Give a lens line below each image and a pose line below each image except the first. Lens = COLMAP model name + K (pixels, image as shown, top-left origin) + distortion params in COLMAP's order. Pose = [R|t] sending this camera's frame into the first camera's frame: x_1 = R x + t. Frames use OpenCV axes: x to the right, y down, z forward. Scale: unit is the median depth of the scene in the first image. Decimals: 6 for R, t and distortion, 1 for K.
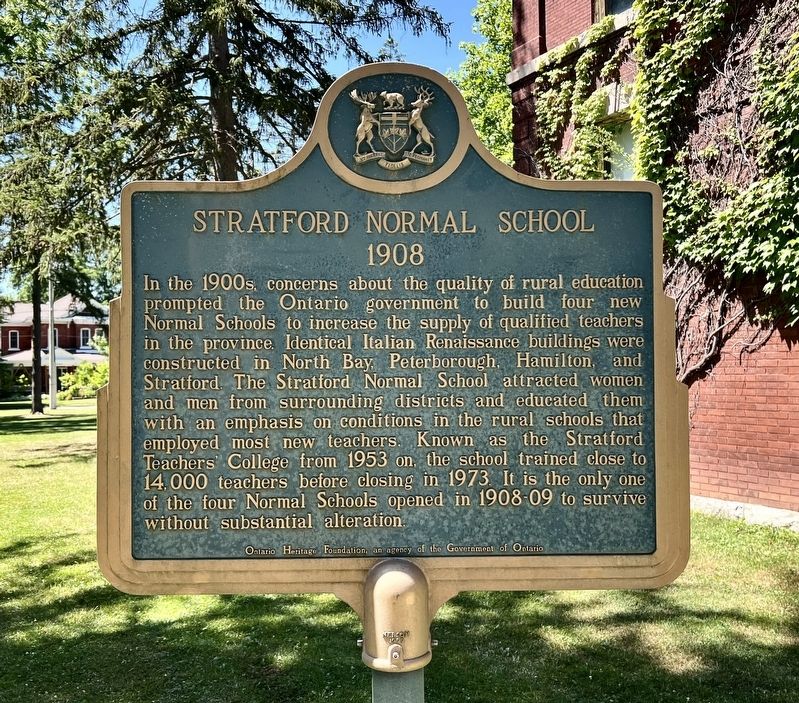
lens RADIAL K [[814.6, 0, 399.5], [0, 814.6, 351.5], [0, 0, 1]] dist [0.005978, 0.002128]
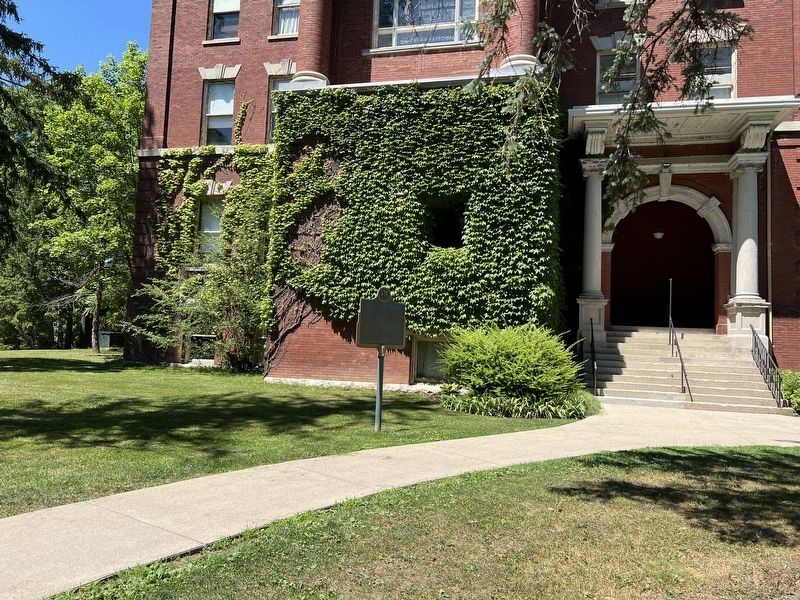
lens RADIAL K [[602.2, 0, 400.0], [0, 602.2, 300.0], [0, 0, 1]] dist [0.106973, -0.158631]
pose [[0.700396, 0.090161, 0.708037, -0.413831], [-0.068717, 0.995899, -0.058842, 0.010337], [-0.710439, -0.007442, 0.703720, -0.332562]]
